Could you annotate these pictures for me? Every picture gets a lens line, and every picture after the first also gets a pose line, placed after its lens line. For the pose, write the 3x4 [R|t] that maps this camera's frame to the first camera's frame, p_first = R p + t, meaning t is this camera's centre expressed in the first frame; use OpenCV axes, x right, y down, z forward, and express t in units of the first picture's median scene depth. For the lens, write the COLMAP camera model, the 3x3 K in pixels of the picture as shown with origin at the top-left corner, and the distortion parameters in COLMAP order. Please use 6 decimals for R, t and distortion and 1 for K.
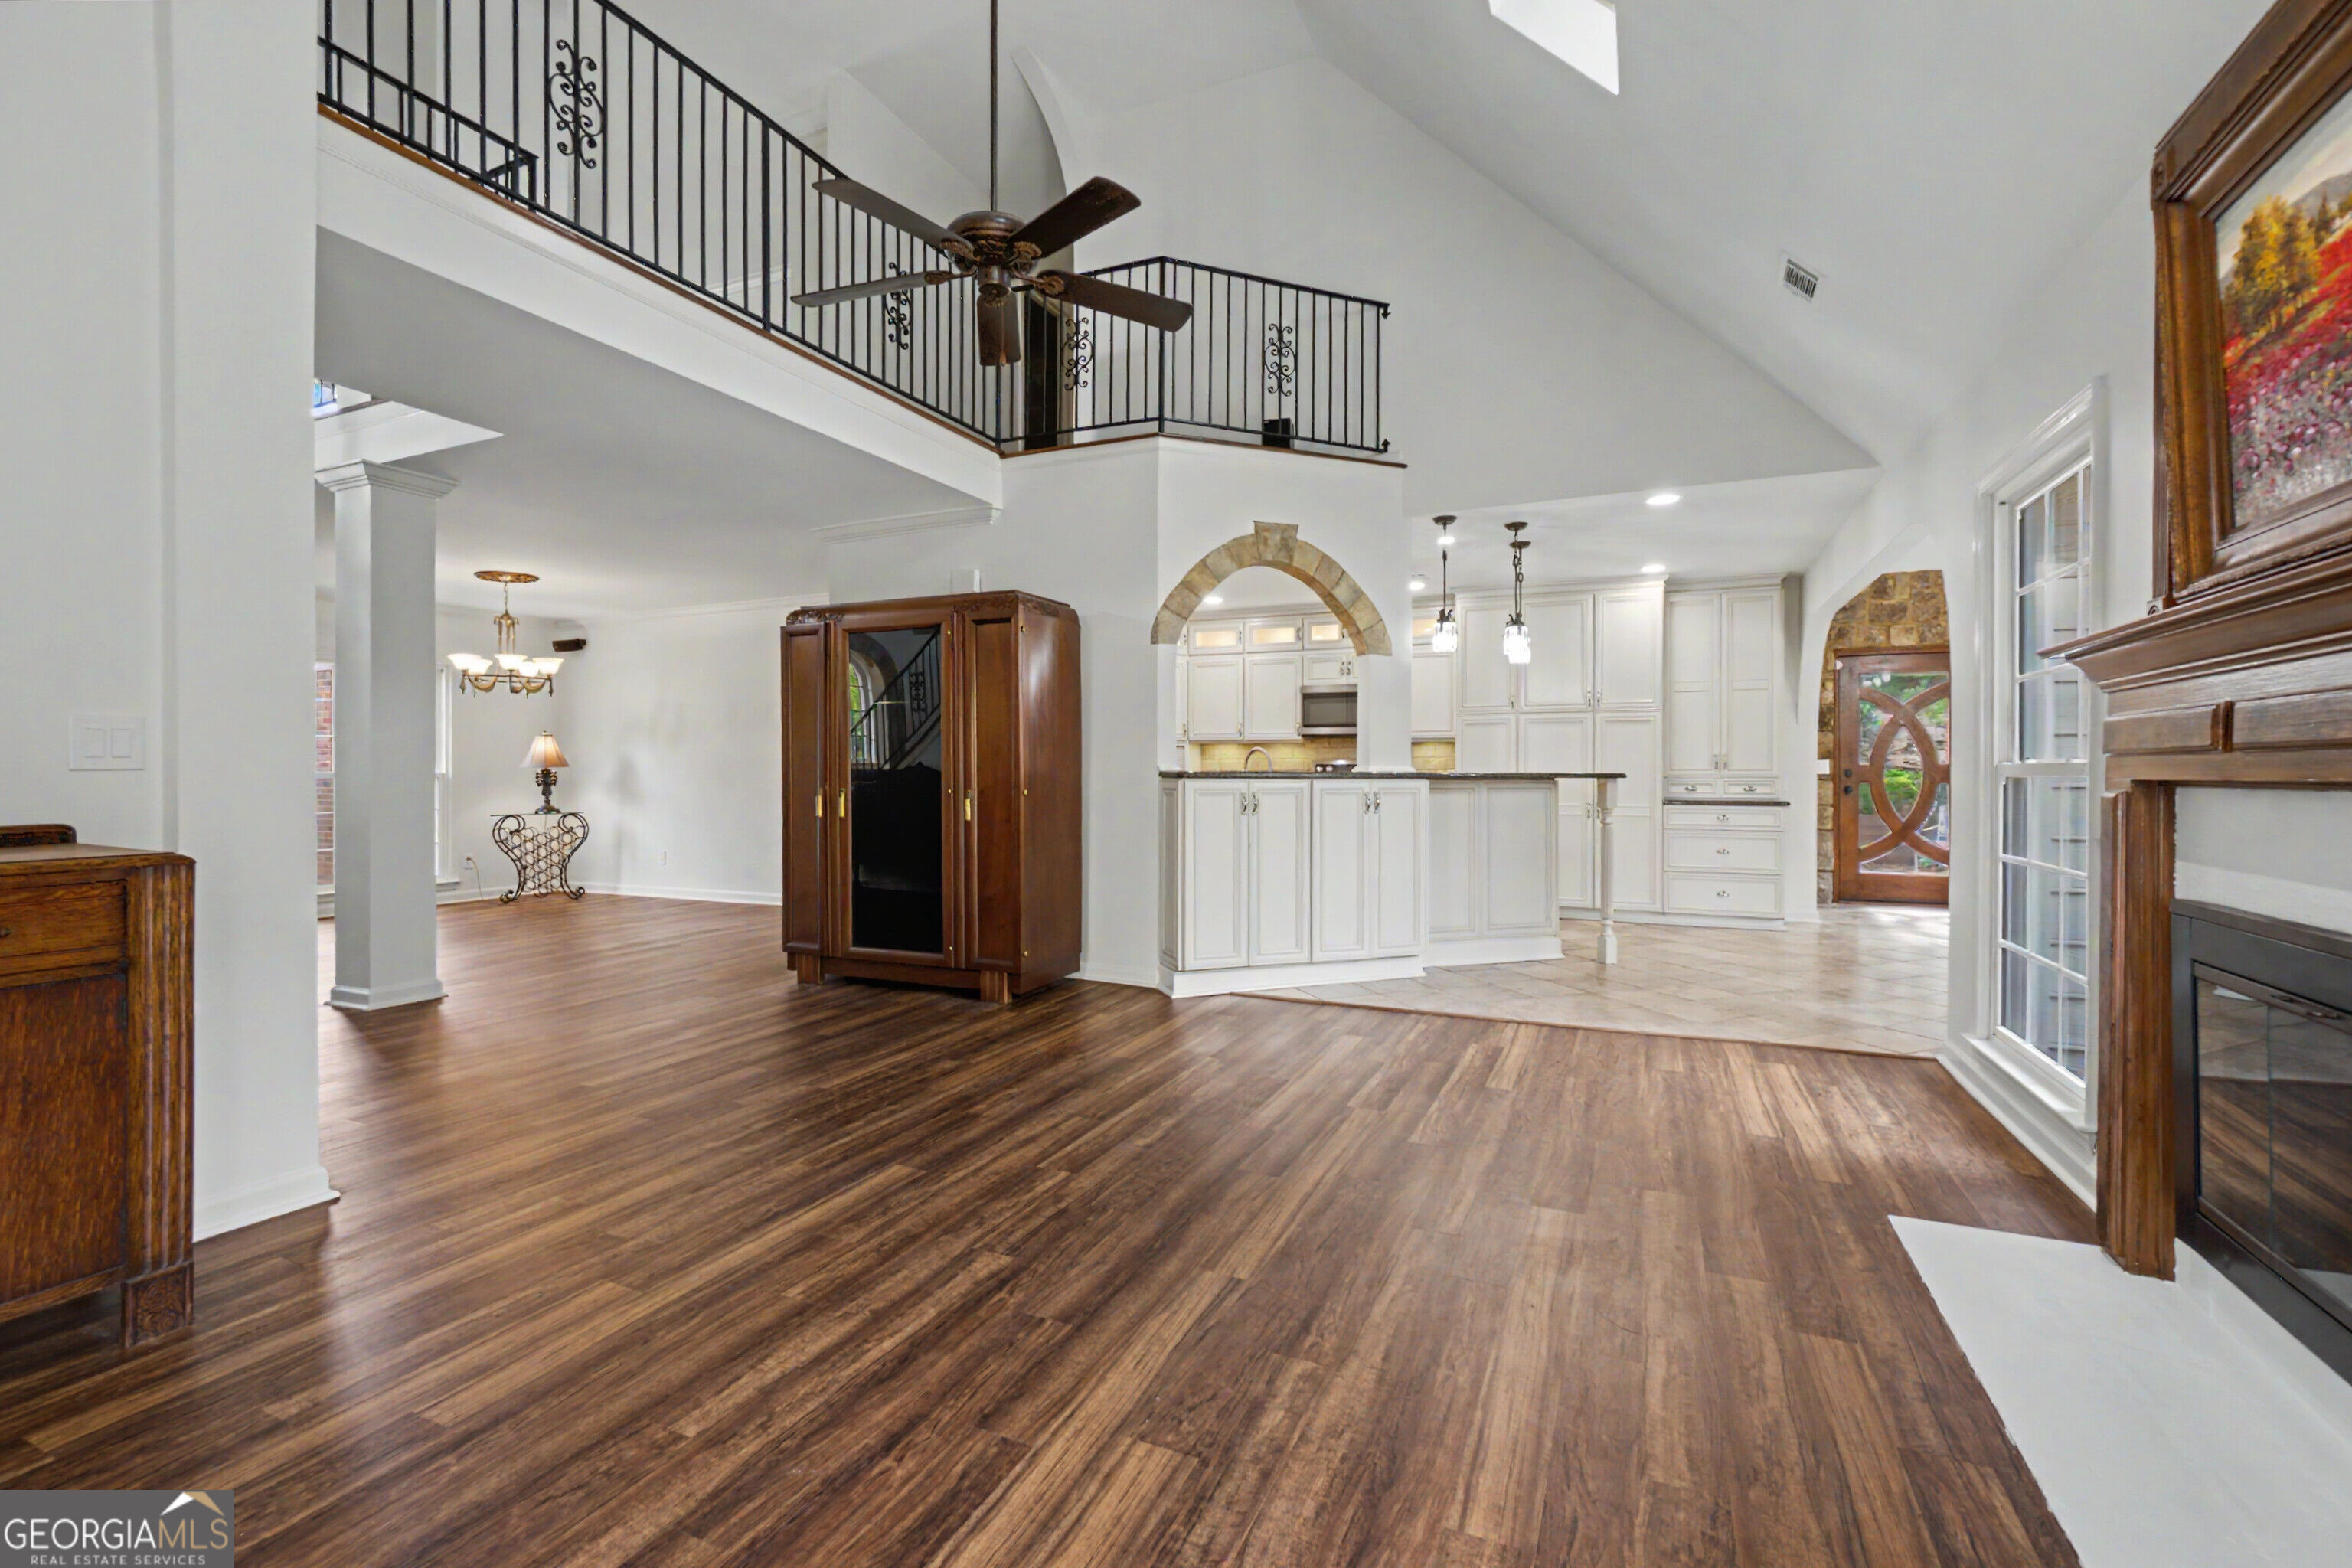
lens RADIAL K [[1025.1, 0, 1165.1], [0, 1025.1, 774.2], [0, 0, 1]] dist [-0.004499, -0.000150]
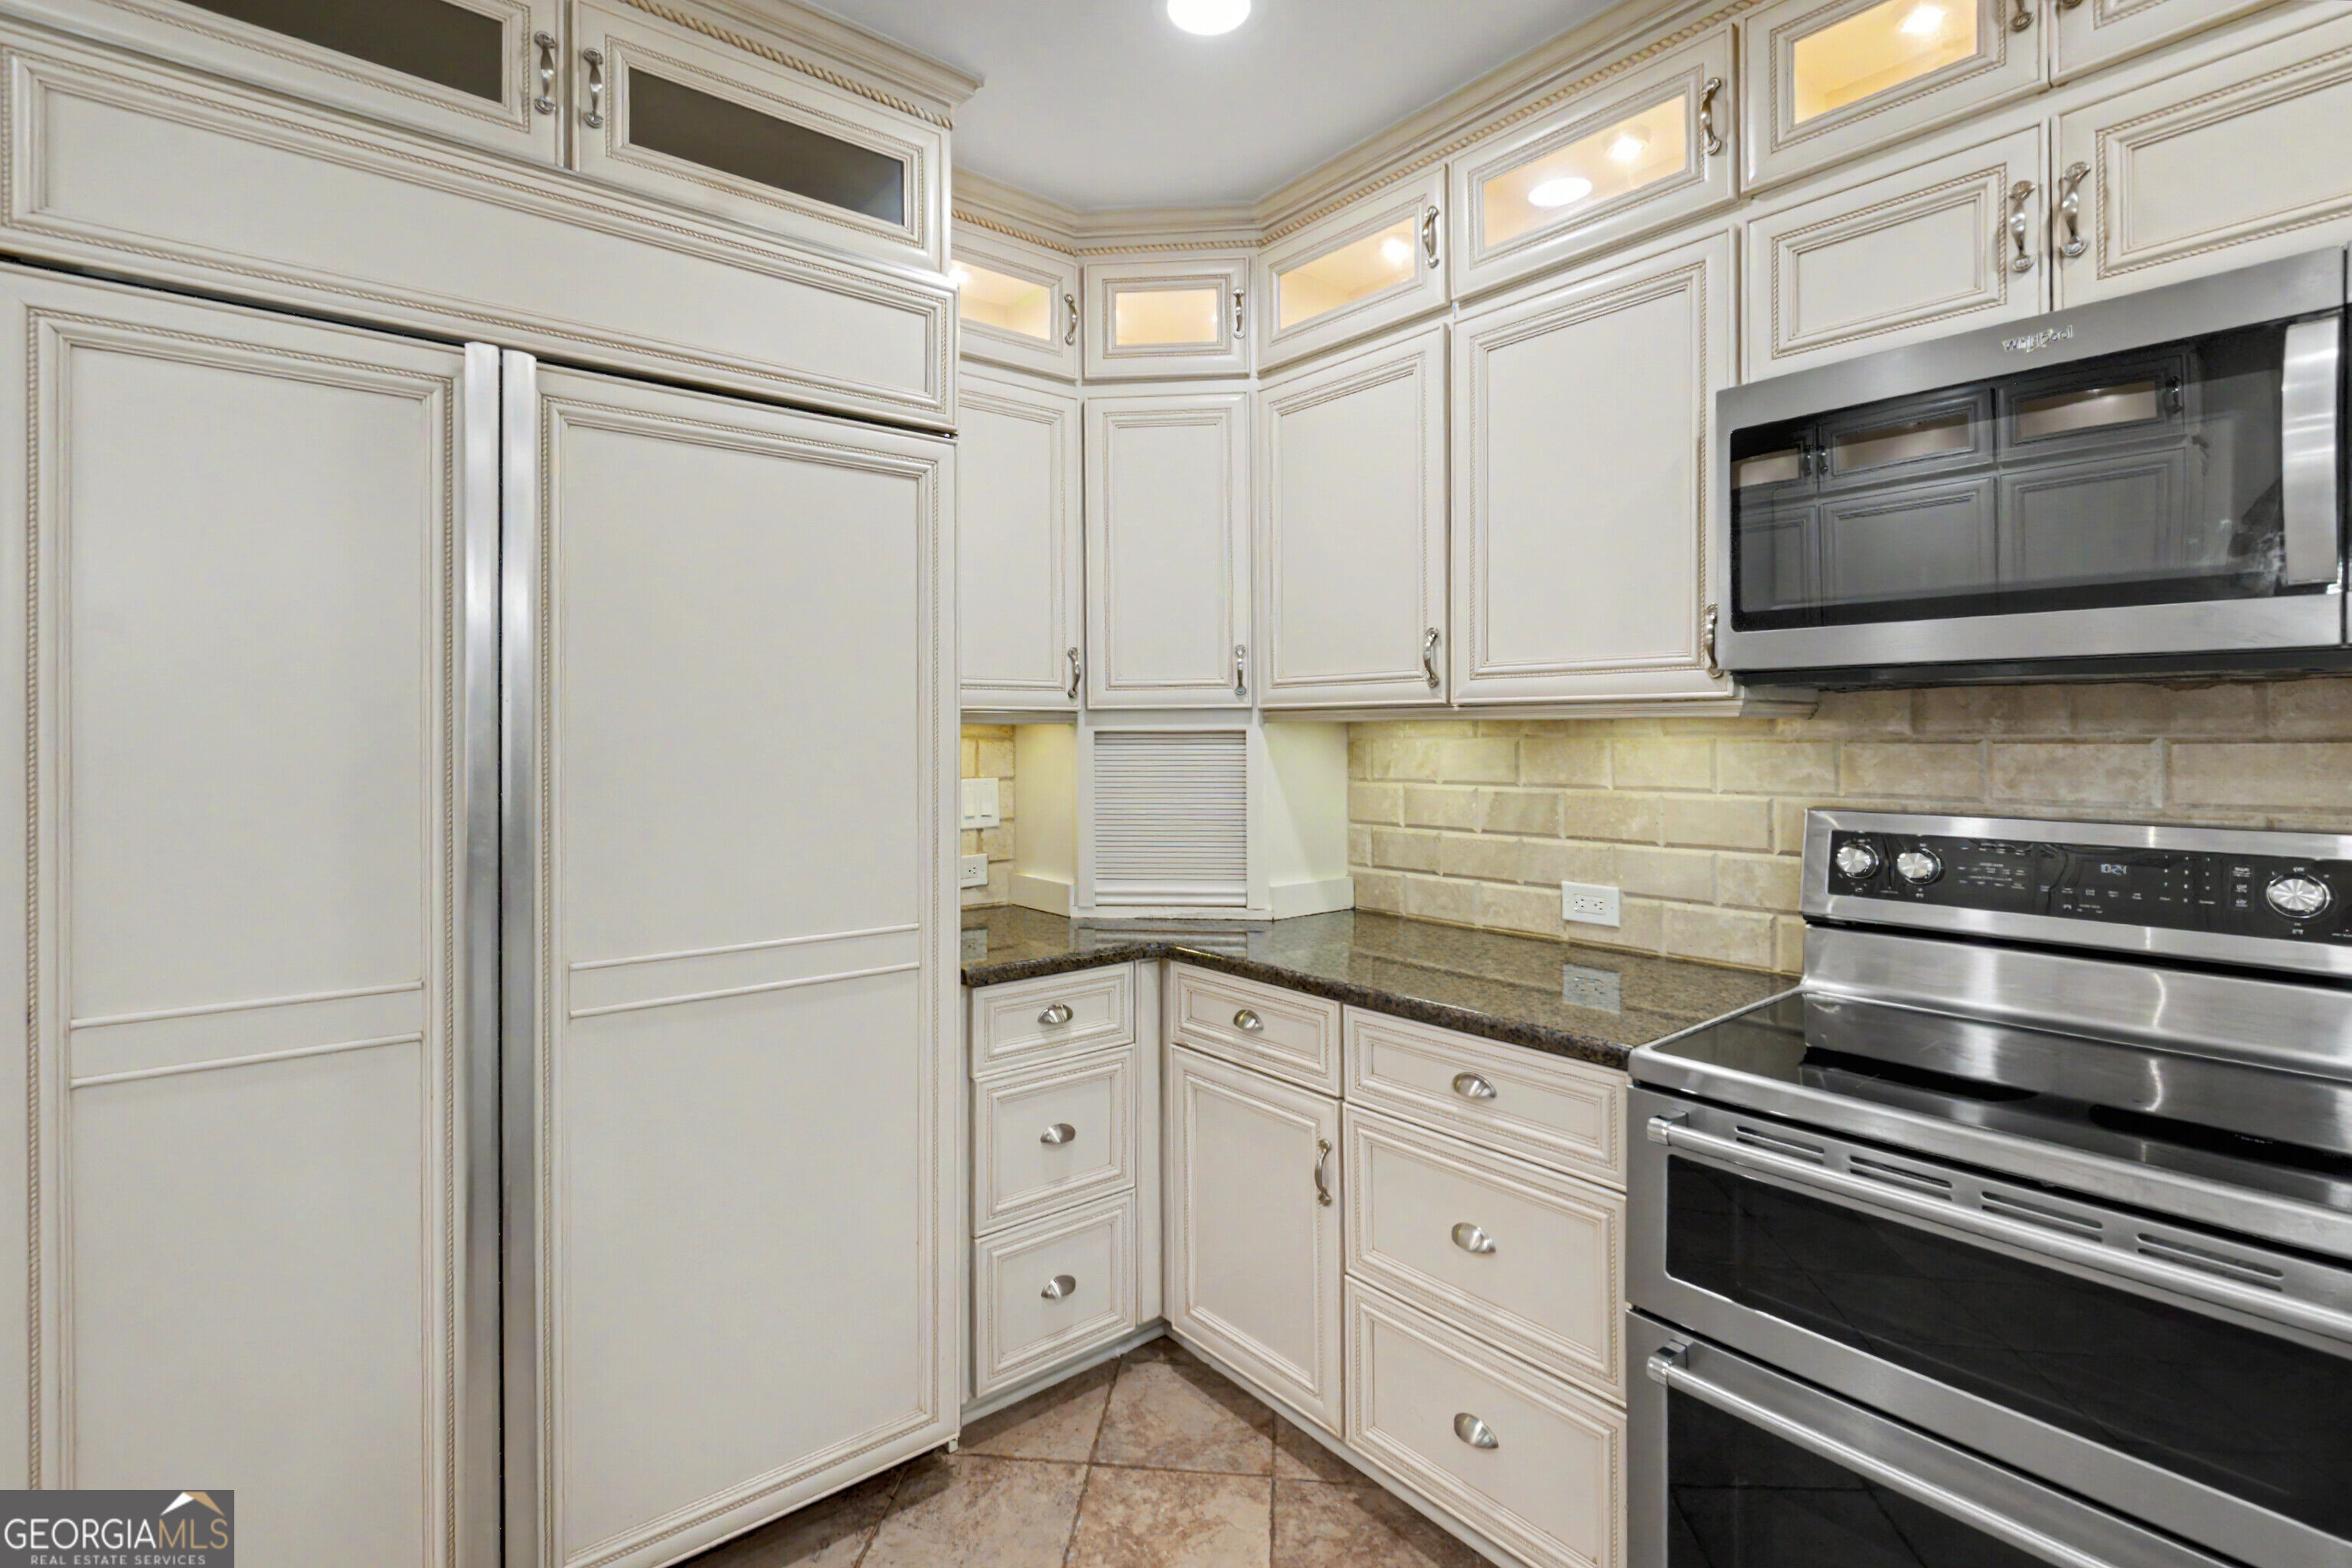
lens RADIAL K [[1087.8, 0, 1161.5], [0, 1087.8, 737.7], [0, 0, 1]] dist [-0.001919, 0.000145]
pose [[0.898341, -0.002930, -0.439289, 0.297142], [0.004838, 0.999983, 0.003224, -0.066115], [0.439272, -0.005022, 0.898340, 1.841338]]
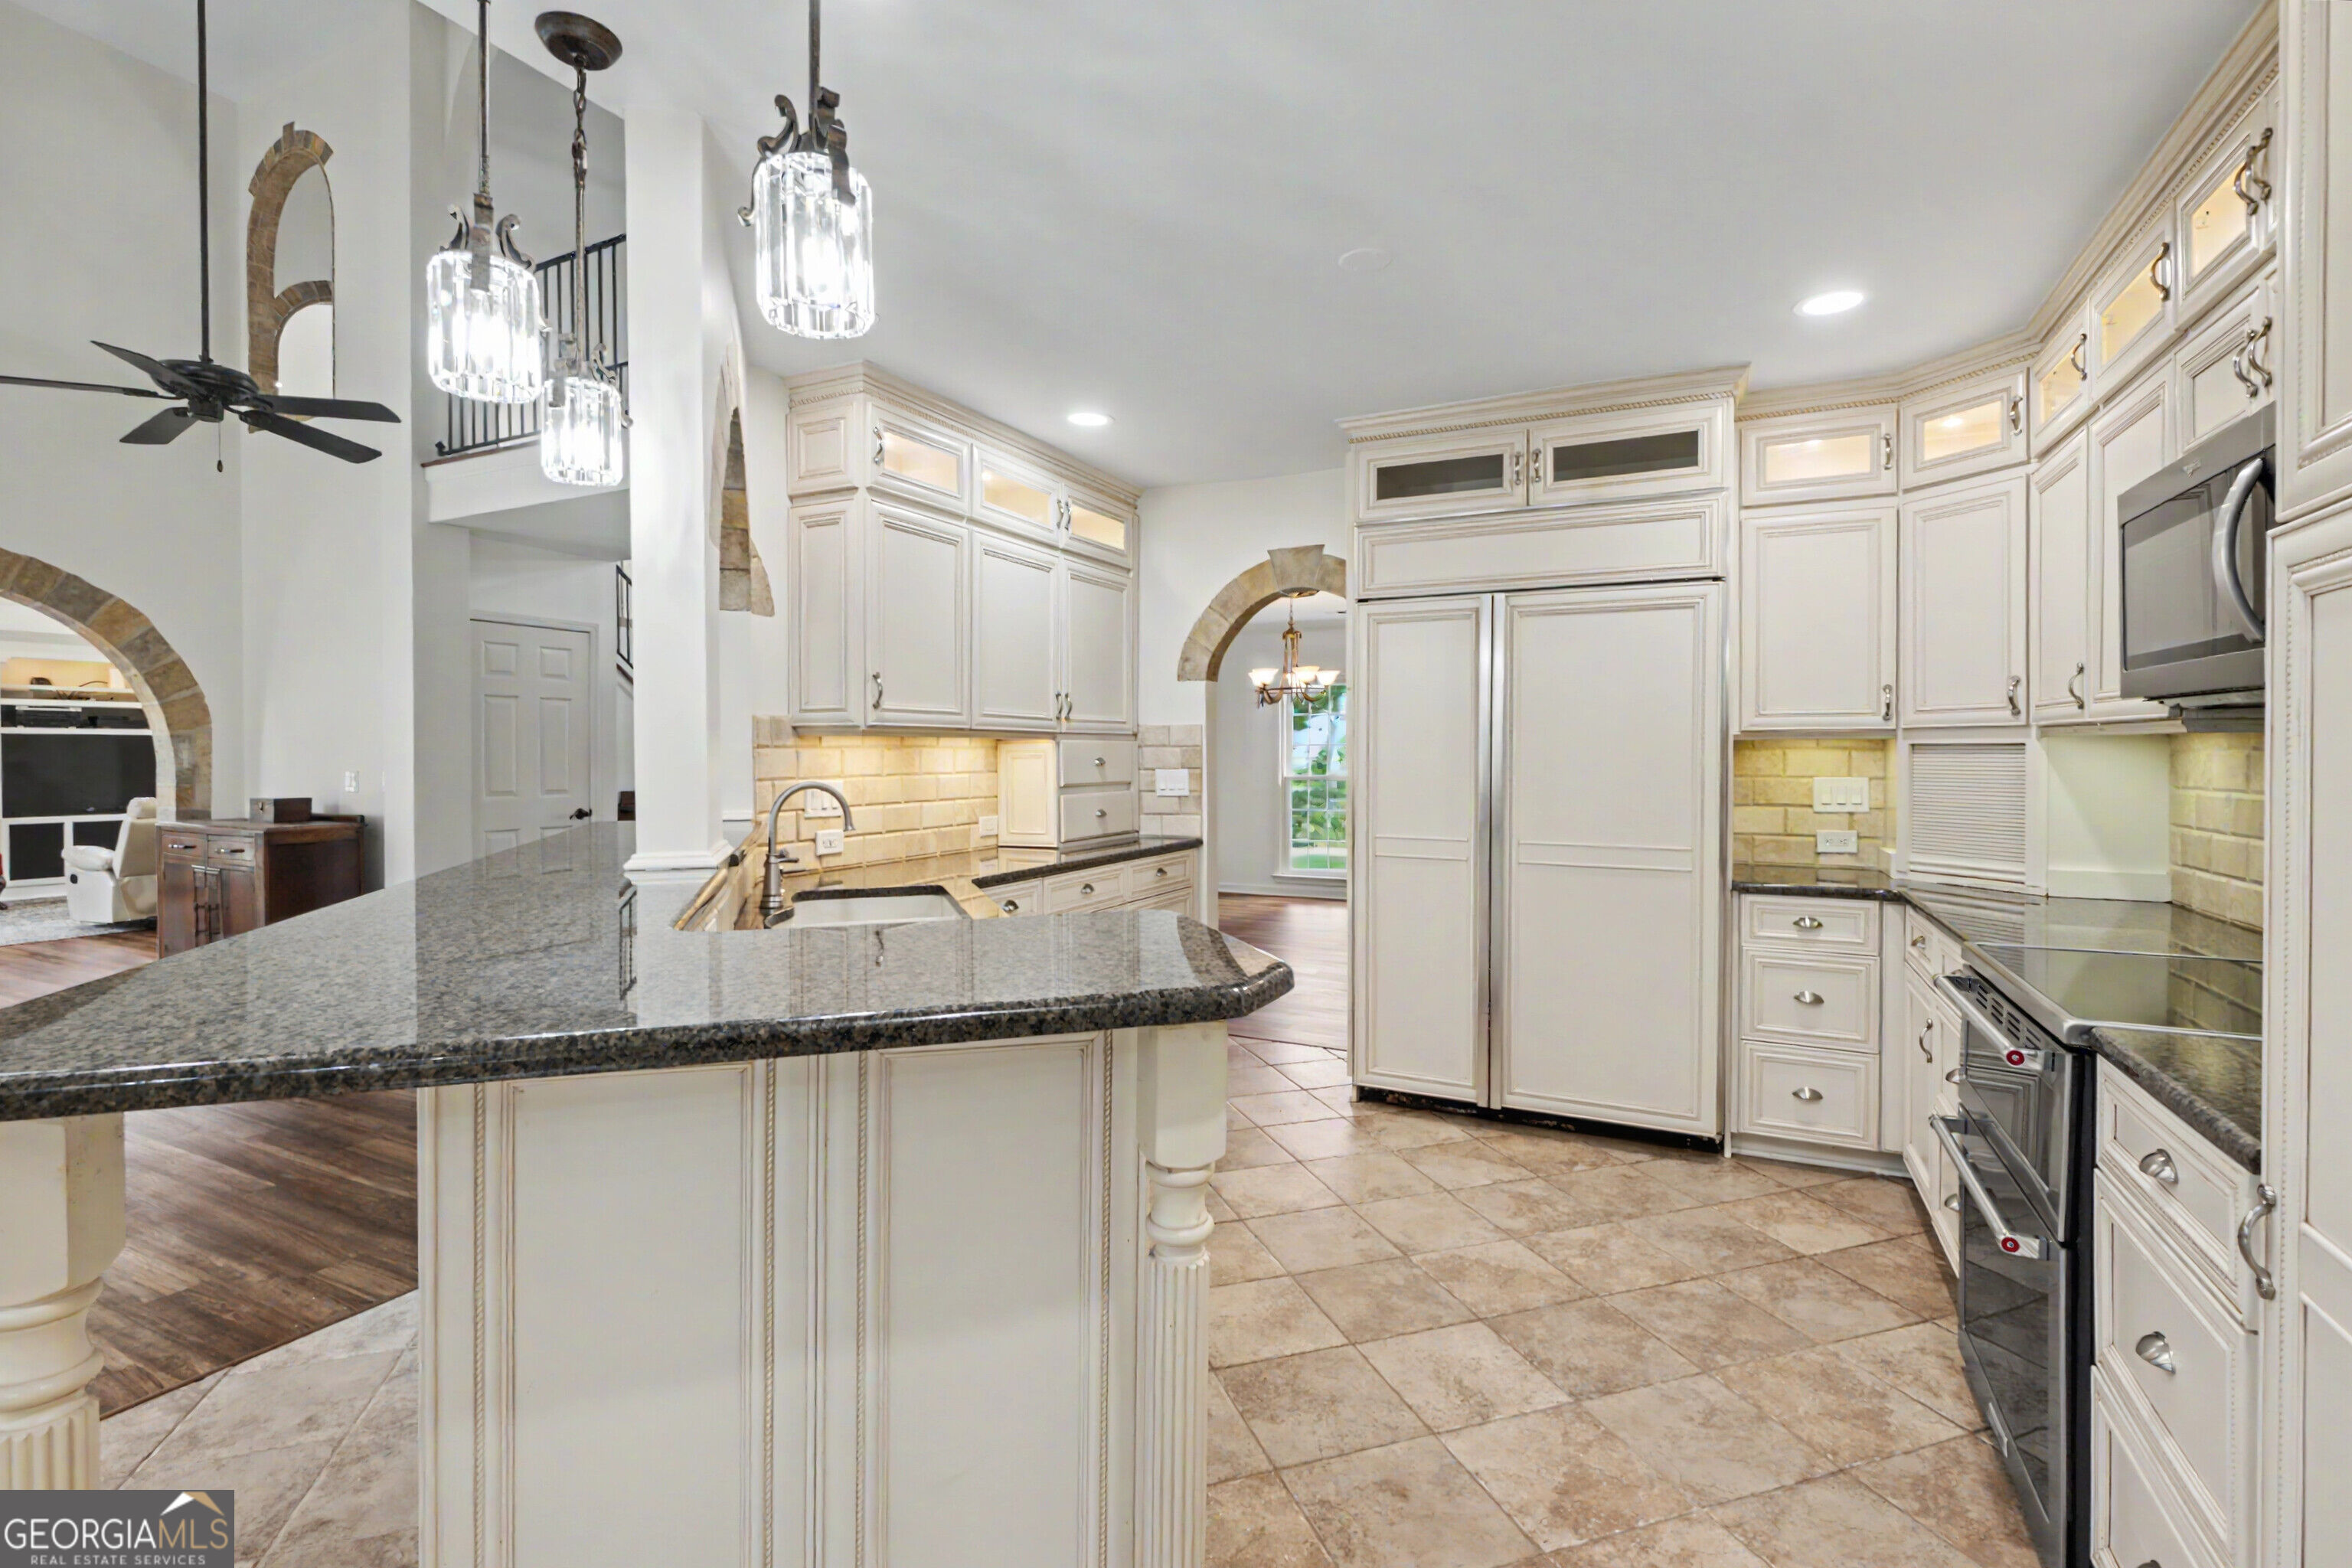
lens RADIAL K [[1048.3, 0, 1208.6], [0, 1048.3, 765.7], [0, 0, 1]] dist [-0.004237, -0.000558]
pose [[-0.012590, 0.012137, -0.999847, 0.878410], [0.001463, 0.999925, 0.012119, -0.061146], [0.999920, -0.001310, -0.012607, 1.841630]]
